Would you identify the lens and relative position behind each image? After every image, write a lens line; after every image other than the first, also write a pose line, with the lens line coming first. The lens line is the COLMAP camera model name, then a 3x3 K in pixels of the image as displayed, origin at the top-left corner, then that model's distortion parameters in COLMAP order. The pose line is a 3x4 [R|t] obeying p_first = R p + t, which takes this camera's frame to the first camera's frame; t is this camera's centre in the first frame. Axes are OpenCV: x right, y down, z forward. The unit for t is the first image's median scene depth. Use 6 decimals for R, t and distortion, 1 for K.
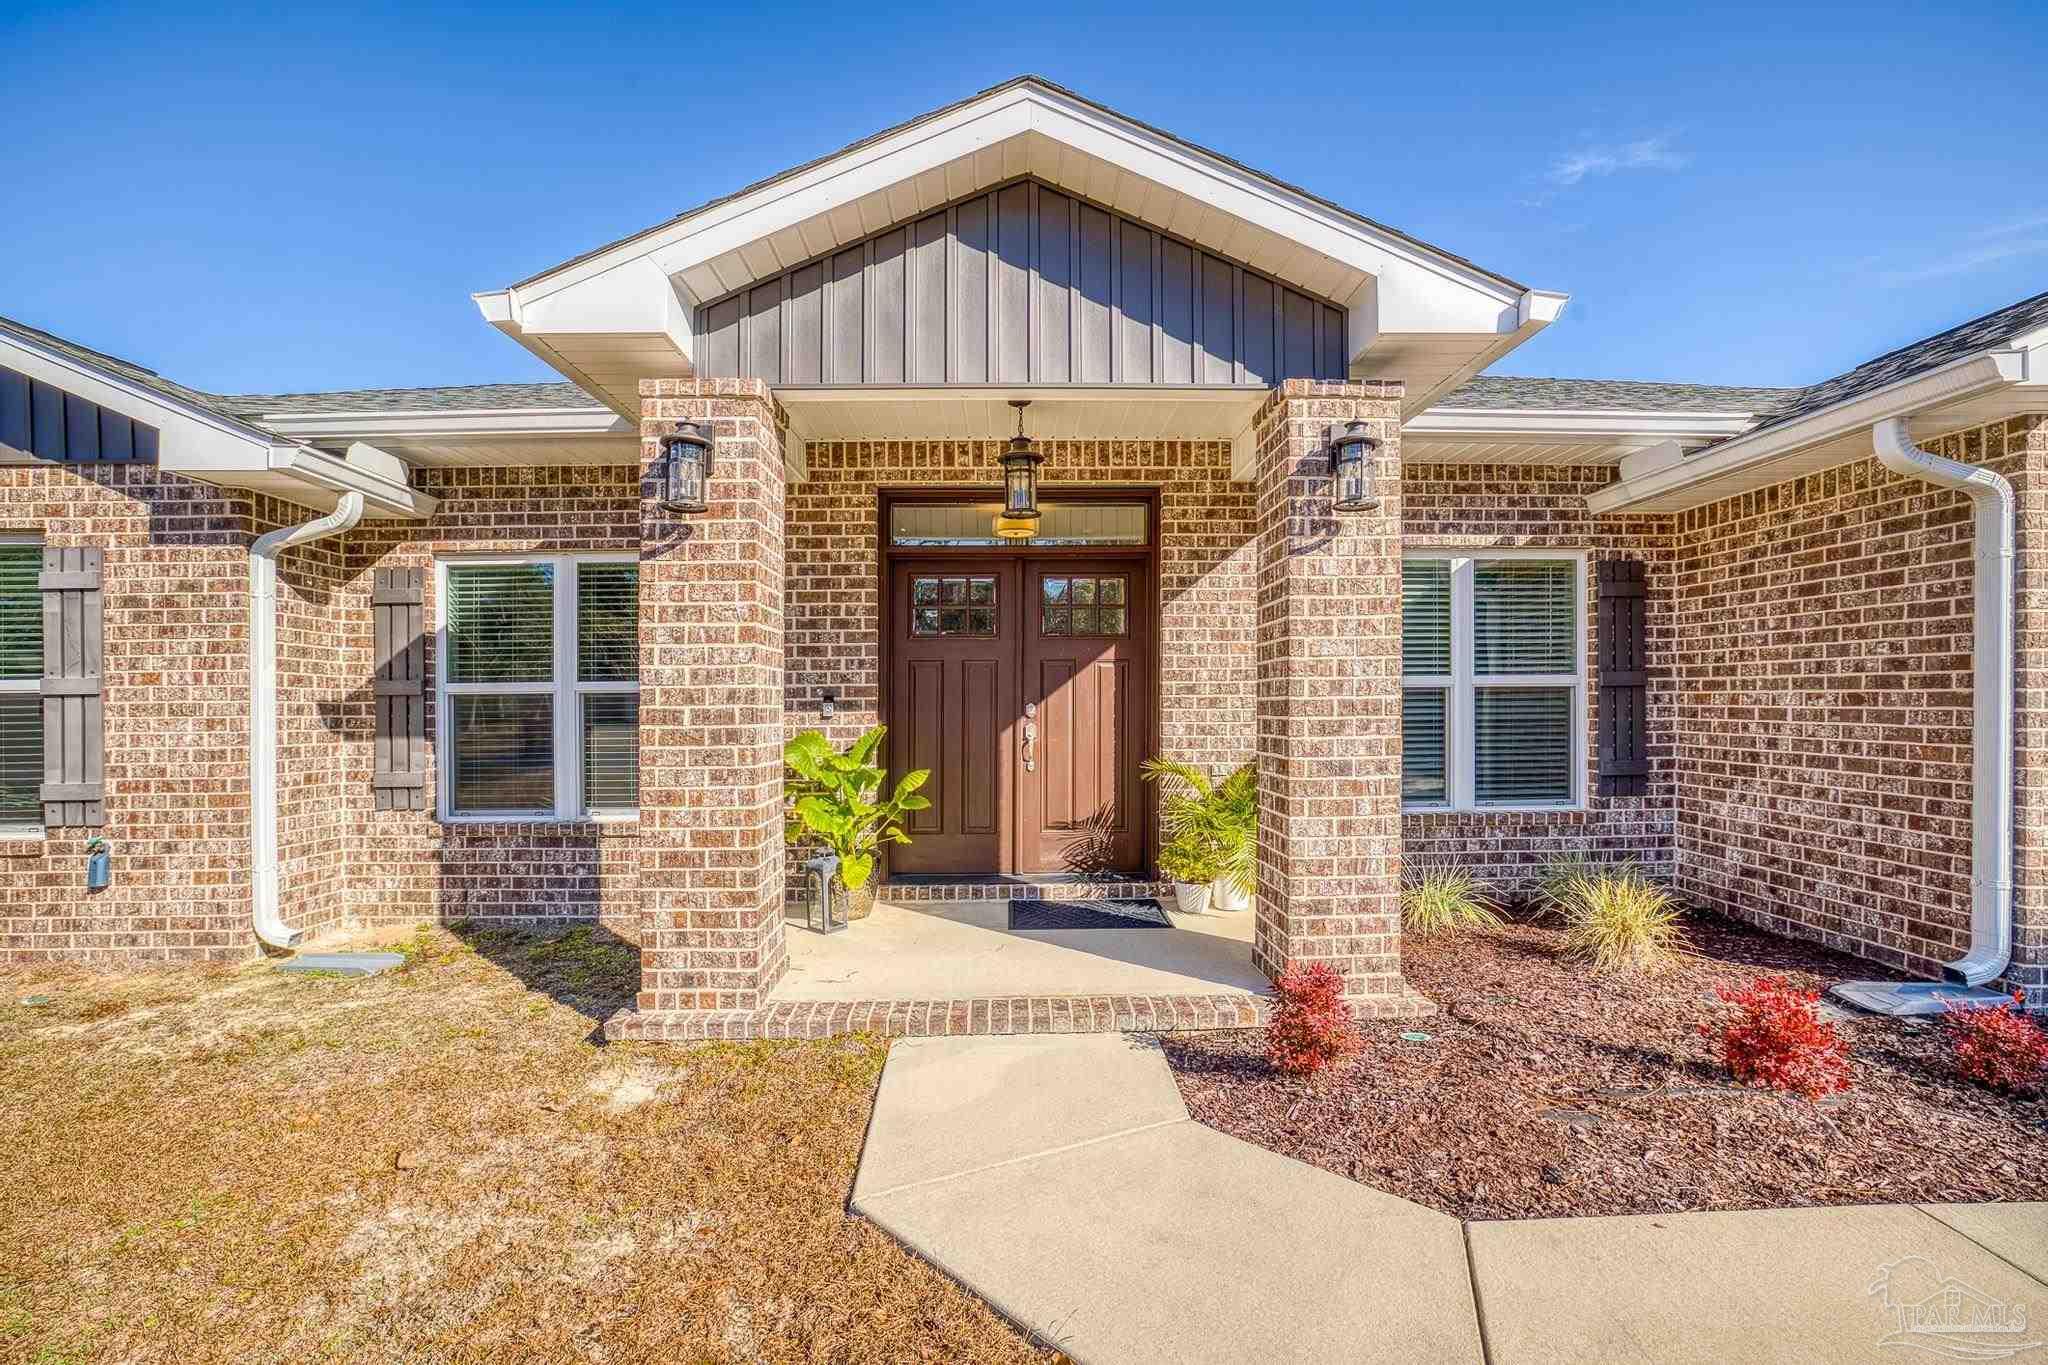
lens RADIAL K [[911.6, 0, 1041.3], [0, 911.6, 696.8], [0, 0, 1]] dist [-0.046943, 0.019558]
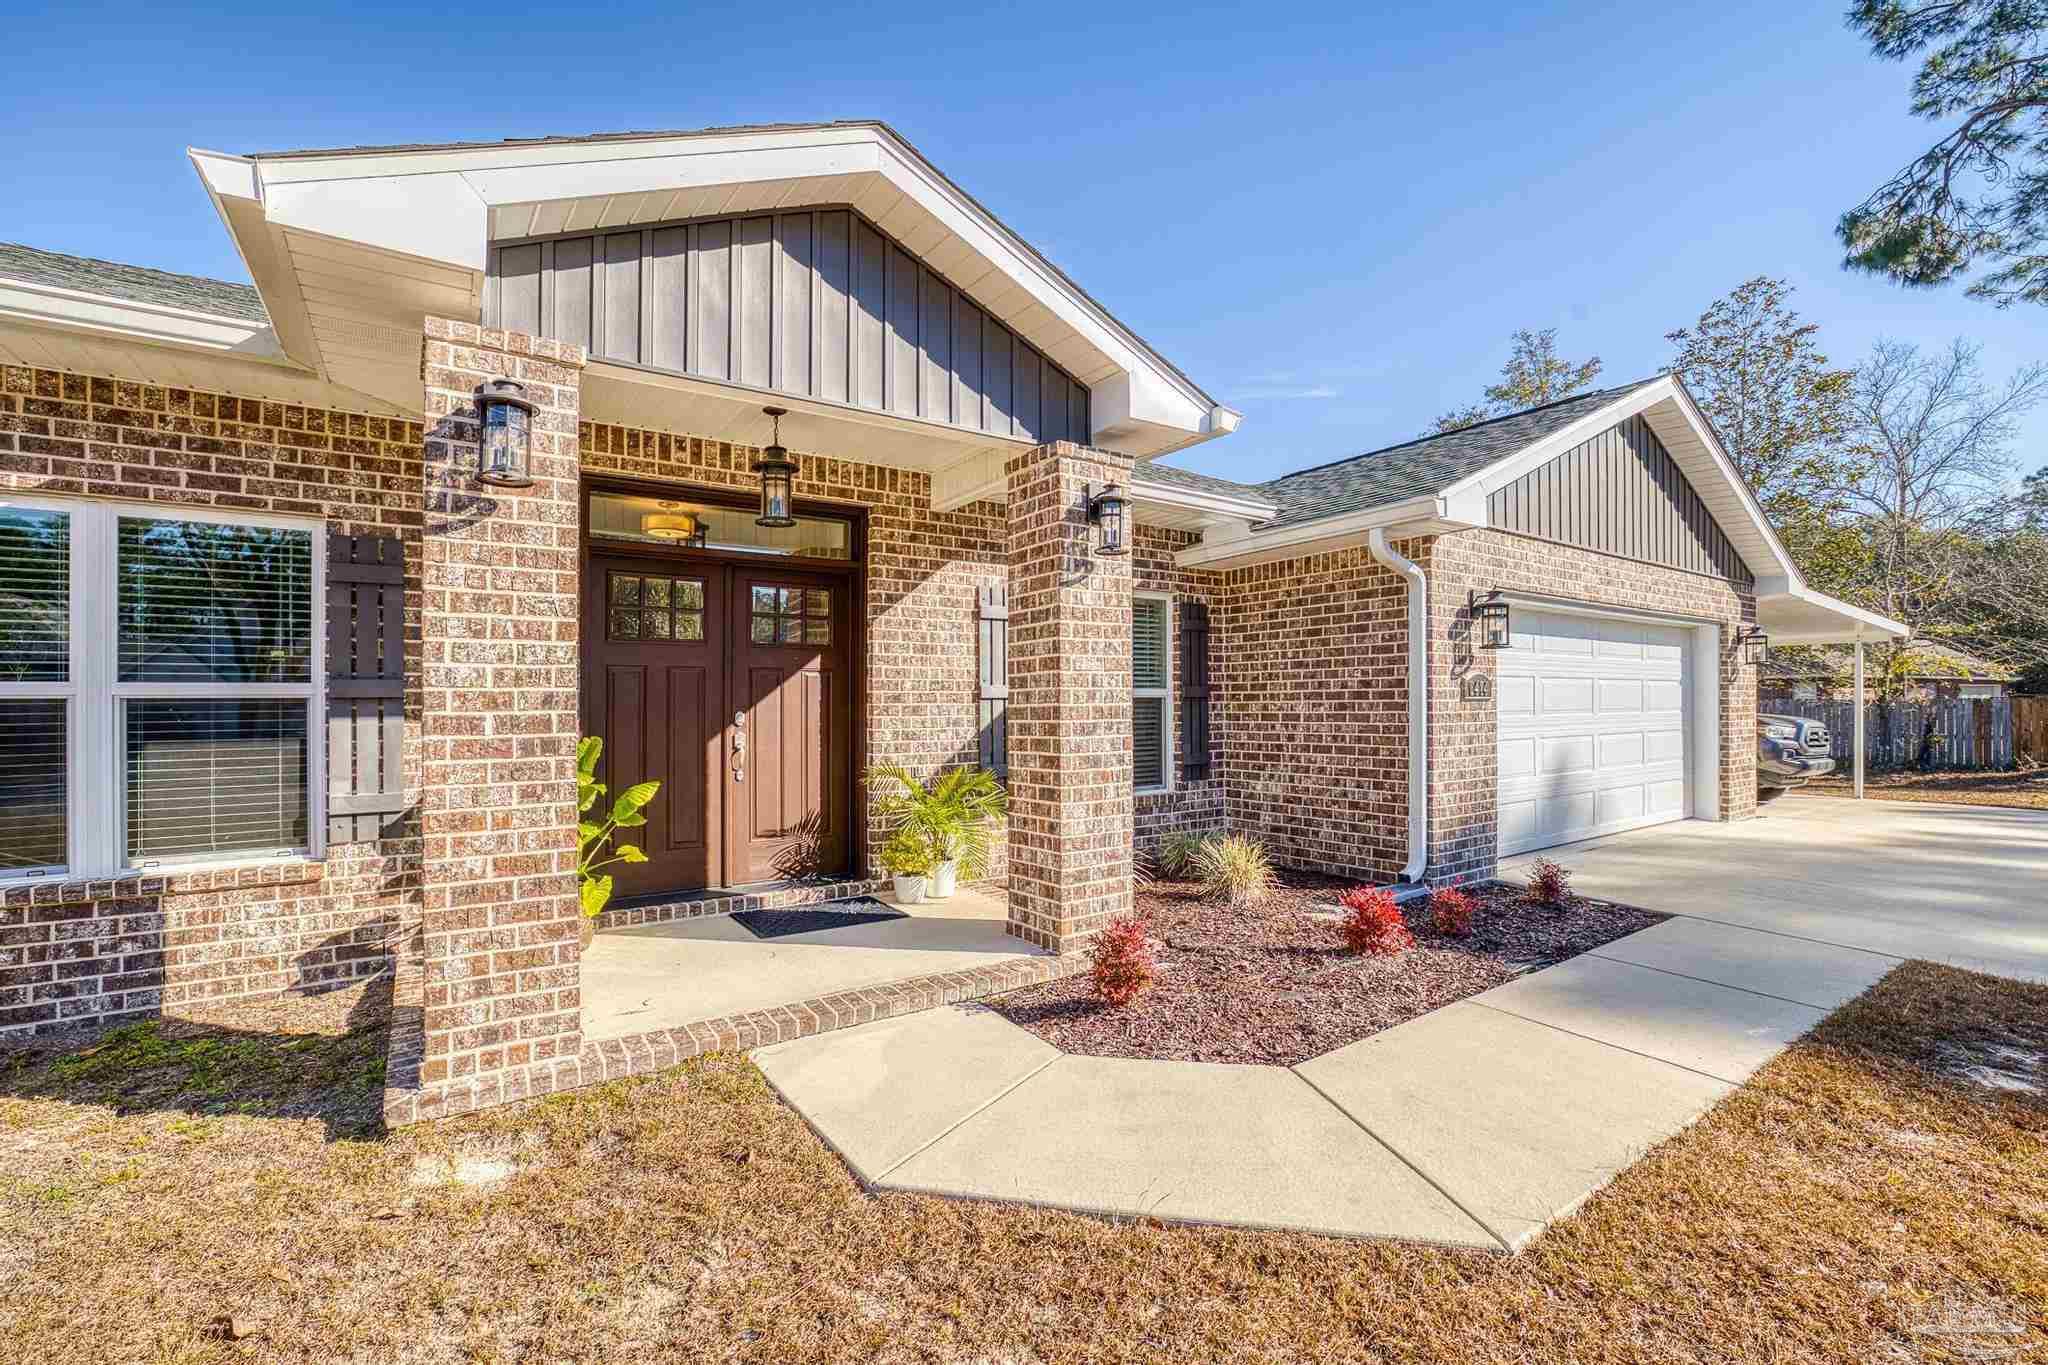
lens RADIAL K [[911.6, 0, 1041.3], [0, 911.6, 696.8], [0, 0, 1]] dist [-0.046943, 0.019558]
pose [[0.828179, 0.006964, 0.560420, -0.406025], [0.001344, 0.999895, -0.014412, 0.008299], [-0.560461, 0.012689, 0.828083, 0.010246]]
